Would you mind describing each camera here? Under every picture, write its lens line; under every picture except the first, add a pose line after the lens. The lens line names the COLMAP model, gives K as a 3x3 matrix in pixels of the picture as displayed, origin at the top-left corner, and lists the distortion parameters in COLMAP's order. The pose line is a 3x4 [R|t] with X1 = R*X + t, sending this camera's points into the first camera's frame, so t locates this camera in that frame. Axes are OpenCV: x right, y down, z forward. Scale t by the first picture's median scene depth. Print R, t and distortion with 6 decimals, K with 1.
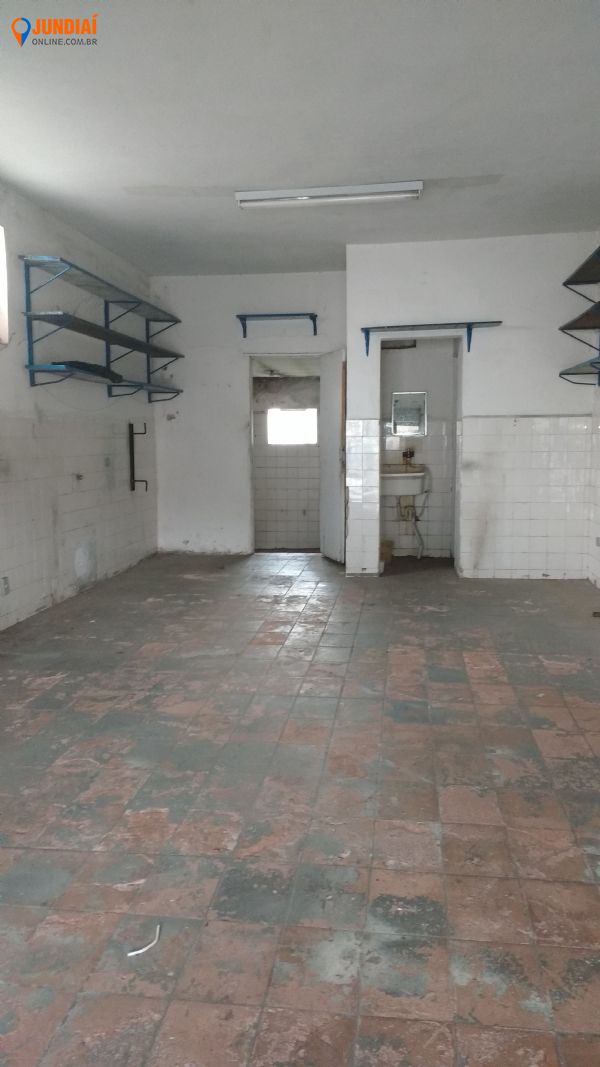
lens RADIAL K [[821.8, 0, 297.4], [0, 821.8, 528.9], [0, 0, 1]] dist [0.094166, -0.120744]
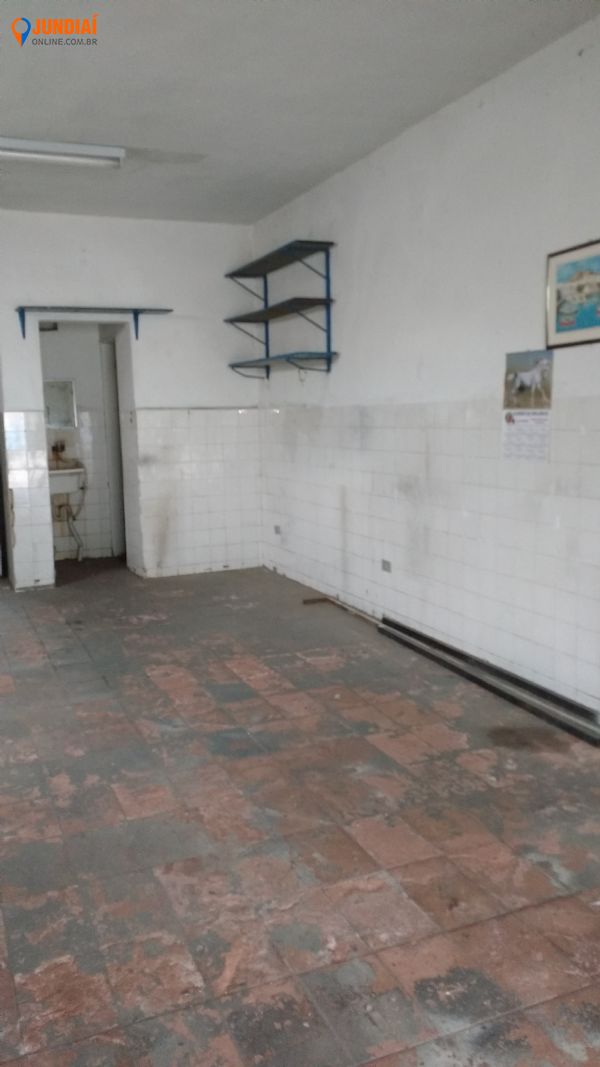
lens RADIAL K [[821.8, 0, 298.2], [0, 821.8, 531.2], [0, 0, 1]] dist [0.094166, -0.120744]
pose [[0.865014, -0.082738, 0.494879, -0.159943], [0.071719, 0.996571, 0.041256, -0.029904], [-0.496596, -0.000194, 0.867982, 0.122532]]
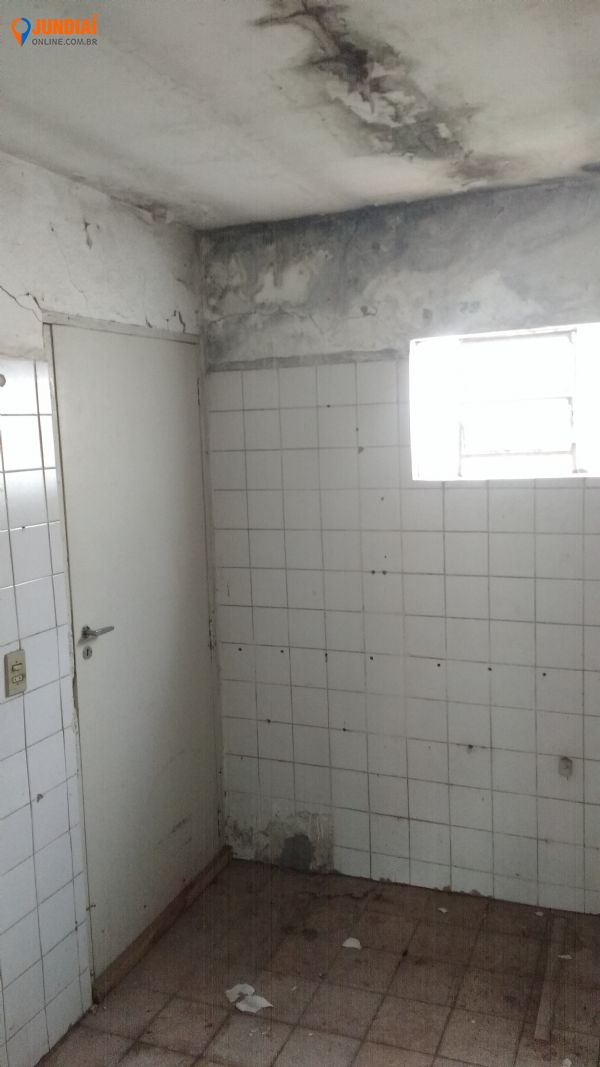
lens RADIAL K [[821.8, 0, 301.1], [0, 821.8, 532.4], [0, 0, 1]] dist [0.094166, -0.120744]
pose [[0.960752, -0.003470, -0.277386, 0.002523], [0.005576, 0.999961, 0.006806, -0.124482], [0.277352, -0.008086, 0.960734, 1.050789]]
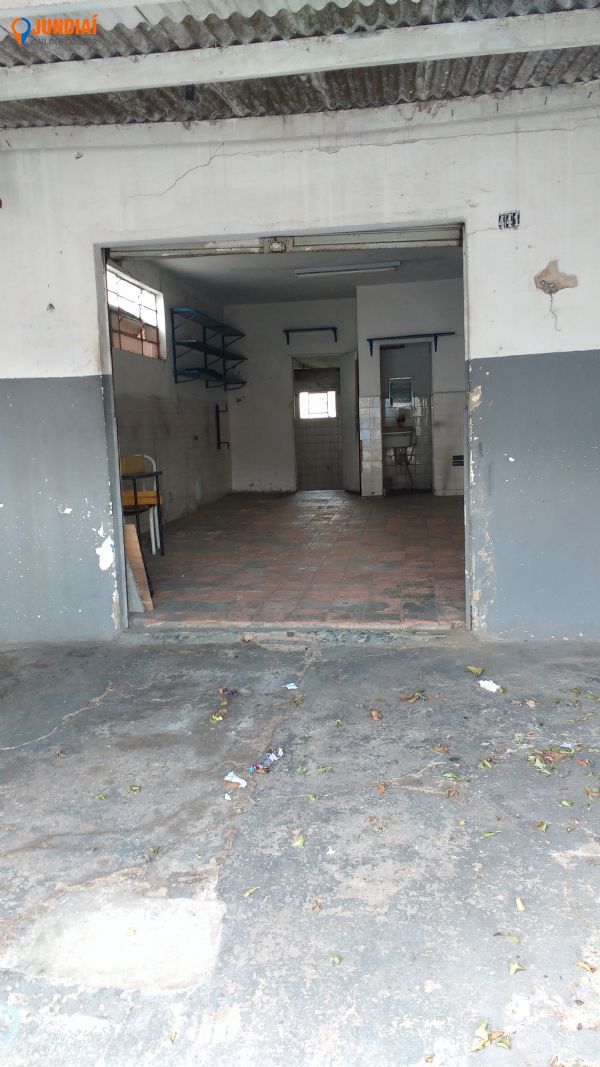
lens RADIAL K [[762.6, 0, 289.8], [0, 762.6, 526.9], [0, 0, 1]] dist [0.023783, -0.009448]
pose [[0.999193, -0.028336, -0.028476, -0.053197], [0.029128, 0.999189, 0.027793, 0.097047], [0.027665, -0.028600, 0.999208, -0.641270]]
